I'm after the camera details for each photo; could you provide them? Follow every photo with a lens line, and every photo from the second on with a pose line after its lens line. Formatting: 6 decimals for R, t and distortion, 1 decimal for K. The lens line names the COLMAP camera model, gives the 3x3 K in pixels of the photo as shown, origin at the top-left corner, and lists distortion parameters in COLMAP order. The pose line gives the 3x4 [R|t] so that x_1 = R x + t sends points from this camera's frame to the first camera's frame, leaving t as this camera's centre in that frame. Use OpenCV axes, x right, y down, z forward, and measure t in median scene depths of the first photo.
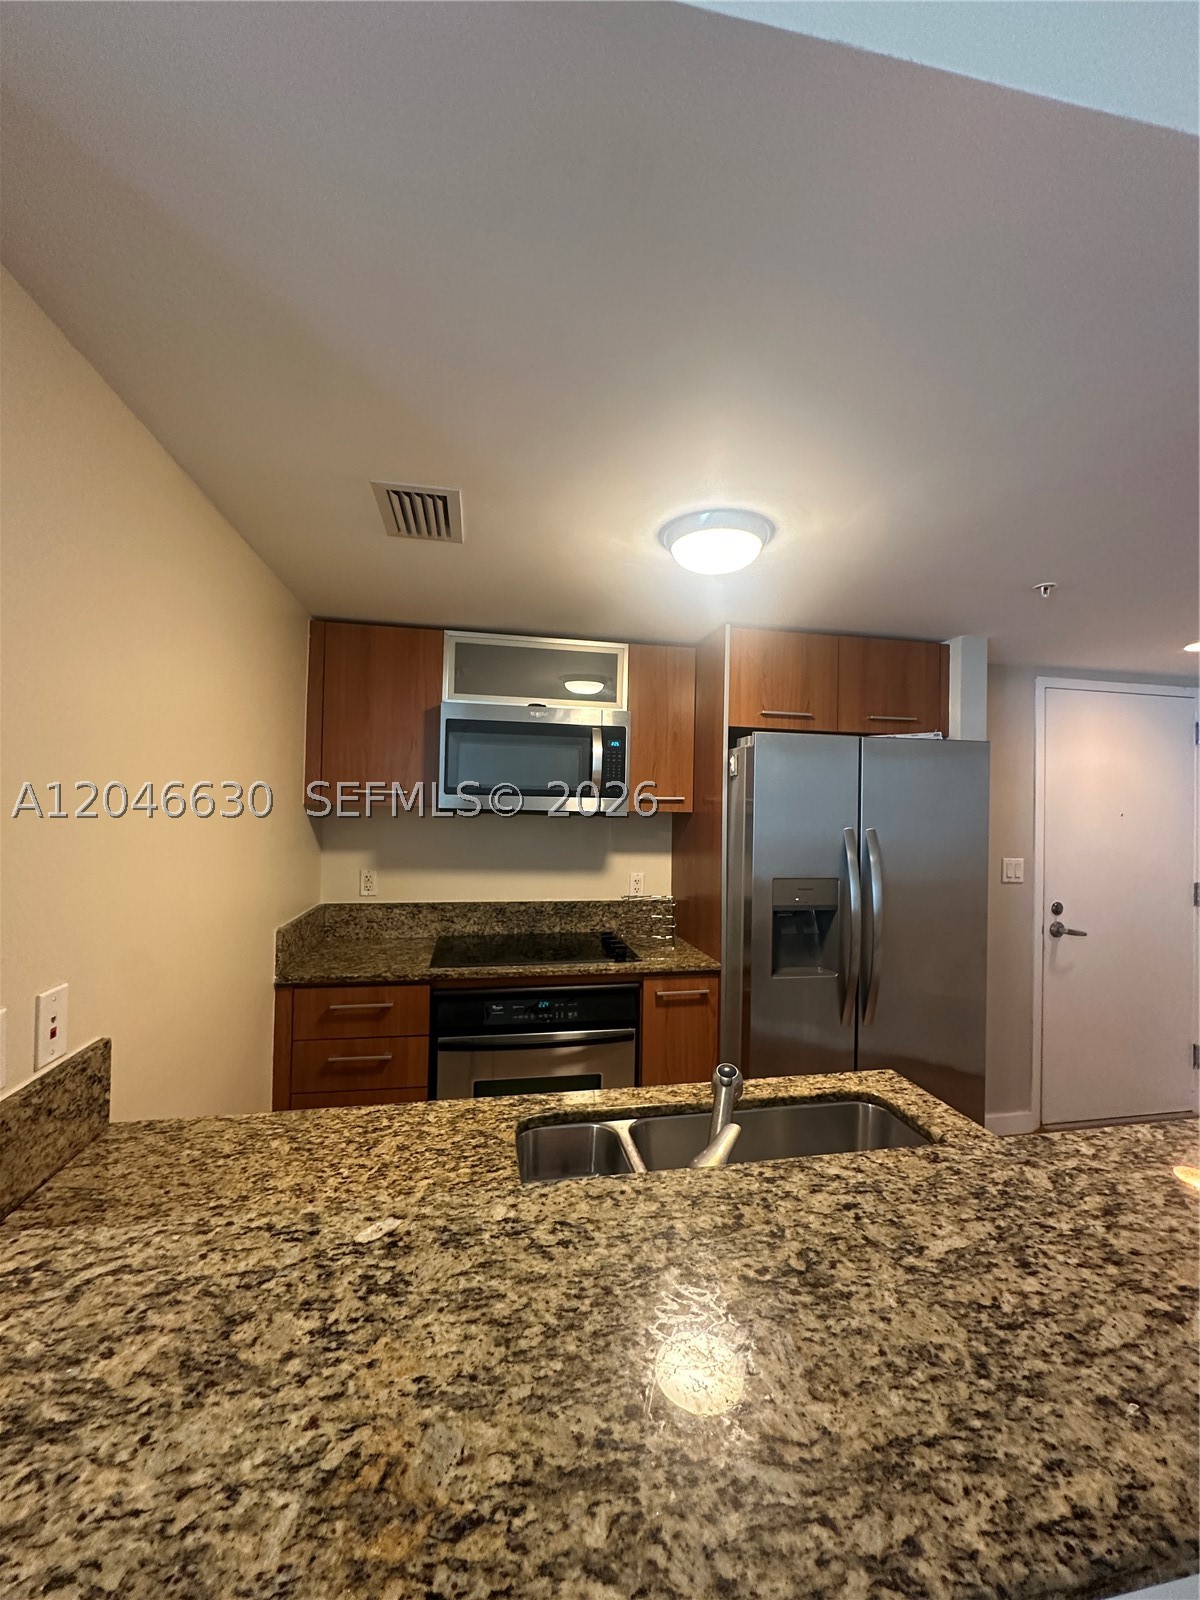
lens RADIAL K [[641.4, 0, 600.7], [0, 641.4, 799.3], [0, 0, 1]] dist [0.000221, 0.000245]
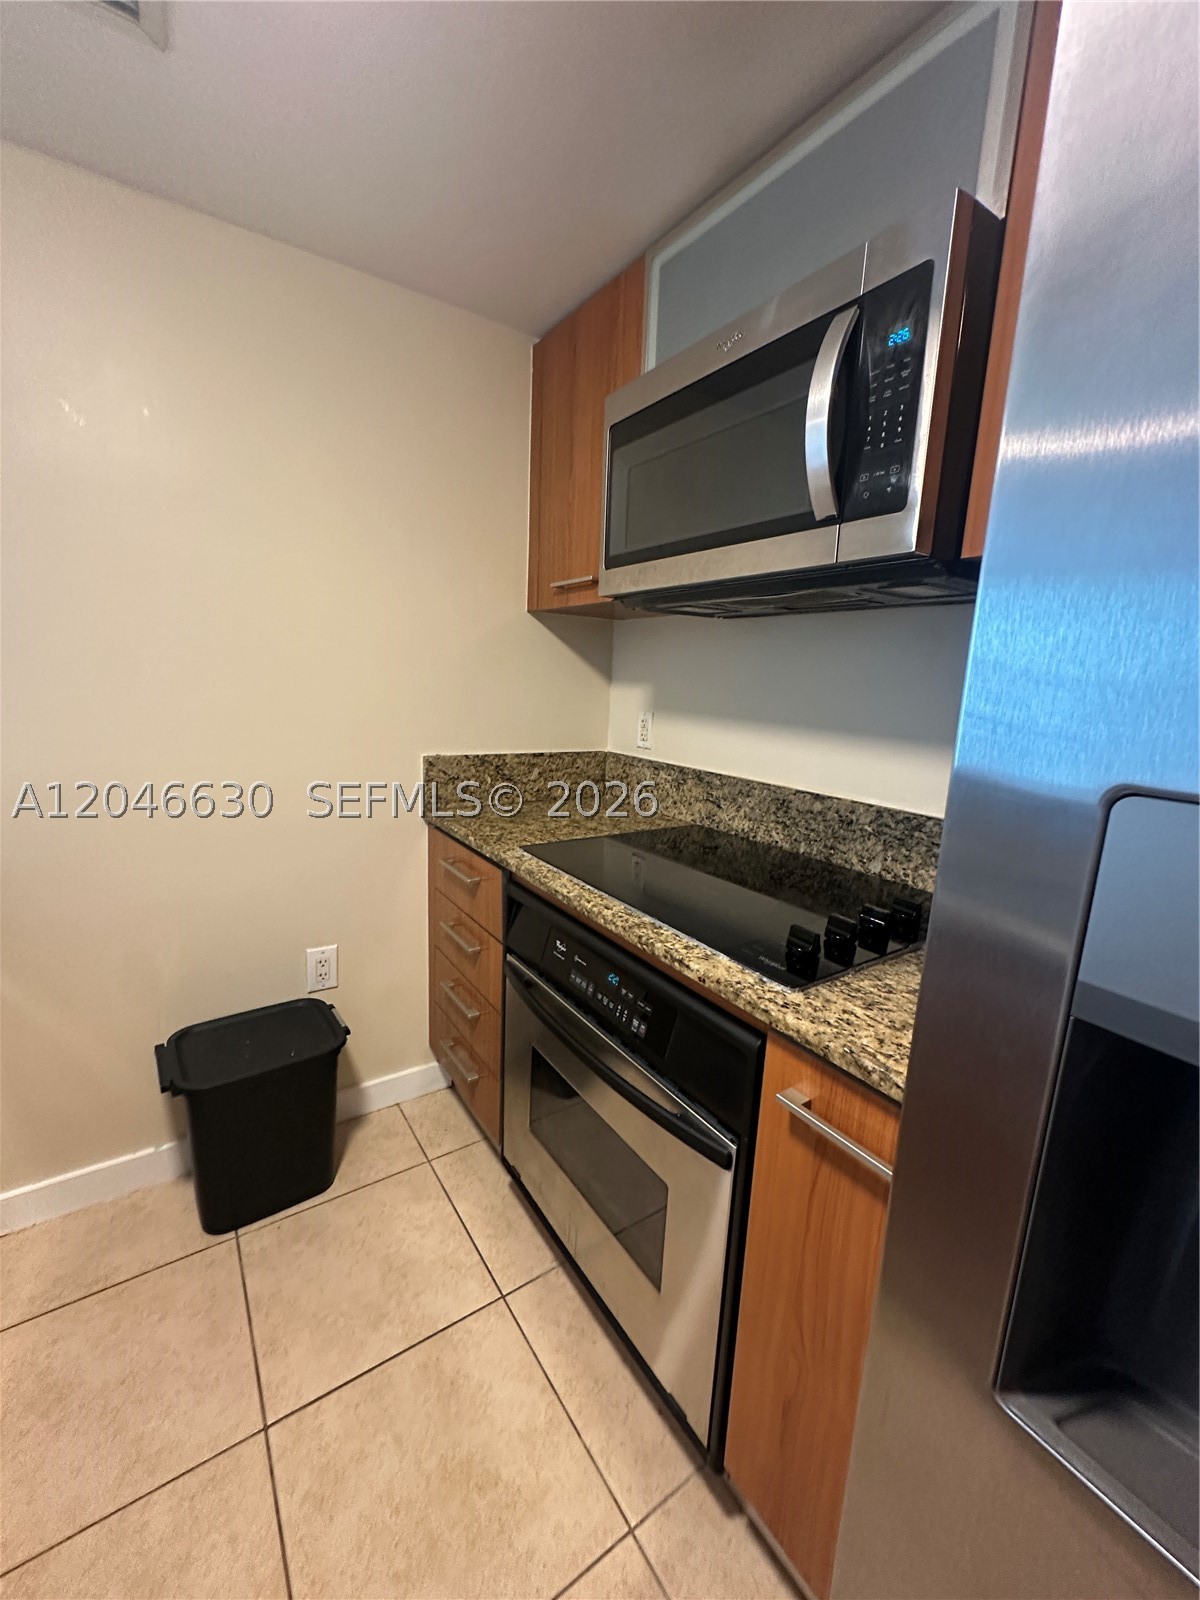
lens RADIAL K [[641.4, 0, 593.6], [0, 641.4, 794.5], [0, 0, 1]] dist [0.000221, 0.000245]
pose [[0.389815, 0.162158, -0.906504, 0.270694], [-0.030424, 0.986105, 0.163314, 0.085991], [0.920390, -0.036082, 0.389332, 0.663298]]
